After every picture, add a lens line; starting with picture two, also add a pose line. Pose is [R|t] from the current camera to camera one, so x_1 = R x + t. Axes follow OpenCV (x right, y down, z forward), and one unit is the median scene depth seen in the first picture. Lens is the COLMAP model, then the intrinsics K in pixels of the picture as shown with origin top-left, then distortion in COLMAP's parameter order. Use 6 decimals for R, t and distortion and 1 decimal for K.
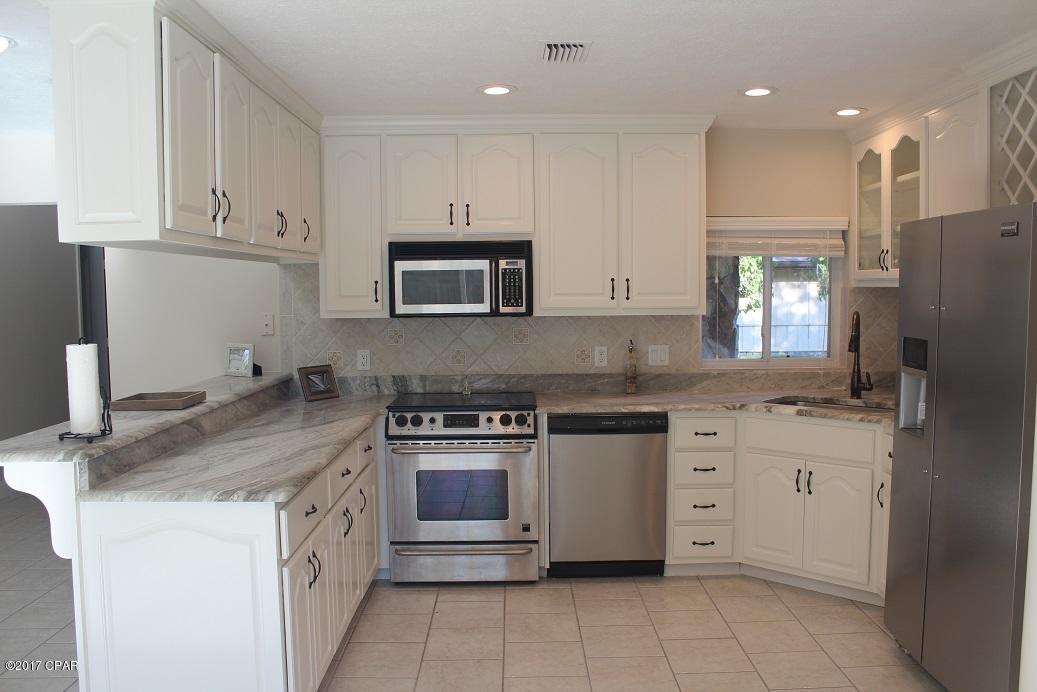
lens RADIAL K [[866.7, 0, 527.9], [0, 866.7, 354.4], [0, 0, 1]] dist [-0.145999, 0.130918]
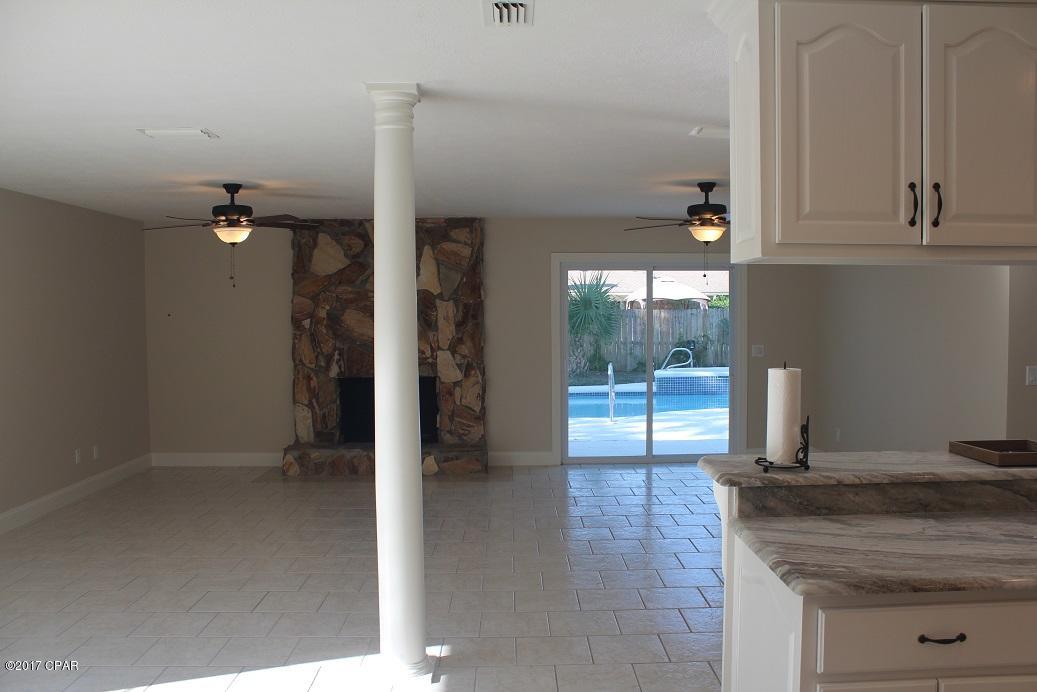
lens RADIAL K [[866.7, 0, 517.7], [0, 866.7, 348.3], [0, 0, 1]] dist [-0.145999, 0.130918]
pose [[-0.004887, 0.058443, -0.998279, 0.271311], [-0.068029, 0.995958, 0.058640, -0.044493], [0.997671, 0.068199, -0.000891, 0.435193]]
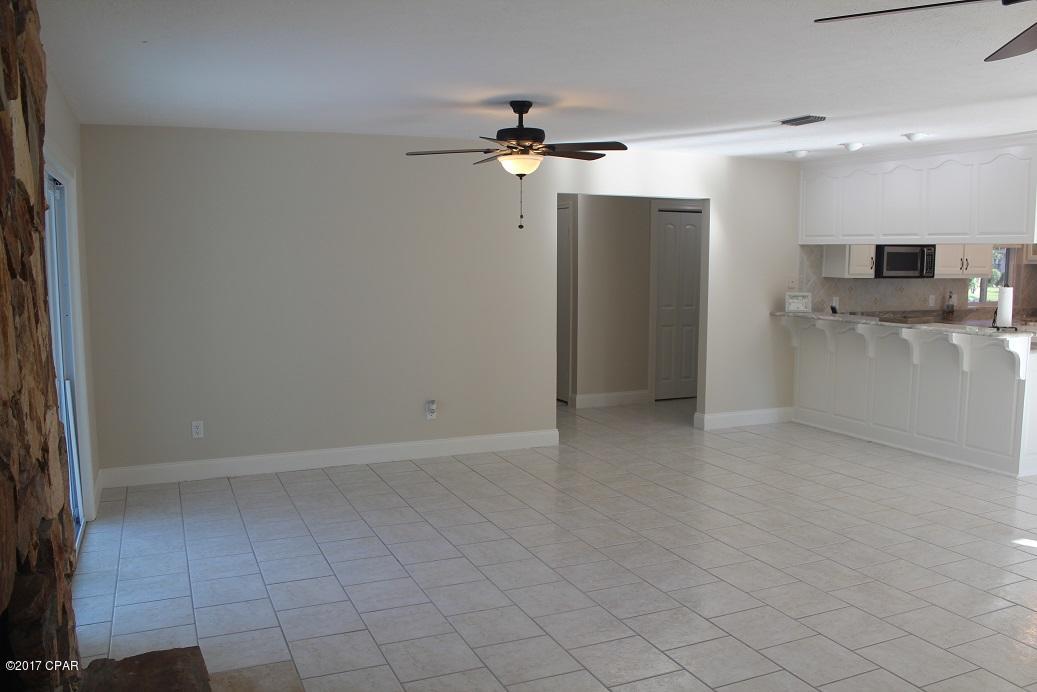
lens RADIAL K [[866.7, 0, 546.1], [0, 866.7, 352.4], [0, 0, 1]] dist [-0.145999, 0.130918]
pose [[0.916160, -0.031685, 0.399558, -1.563561], [0.018152, 0.999128, 0.037611, 0.033782], [-0.400401, -0.027205, 0.915936, -0.346560]]
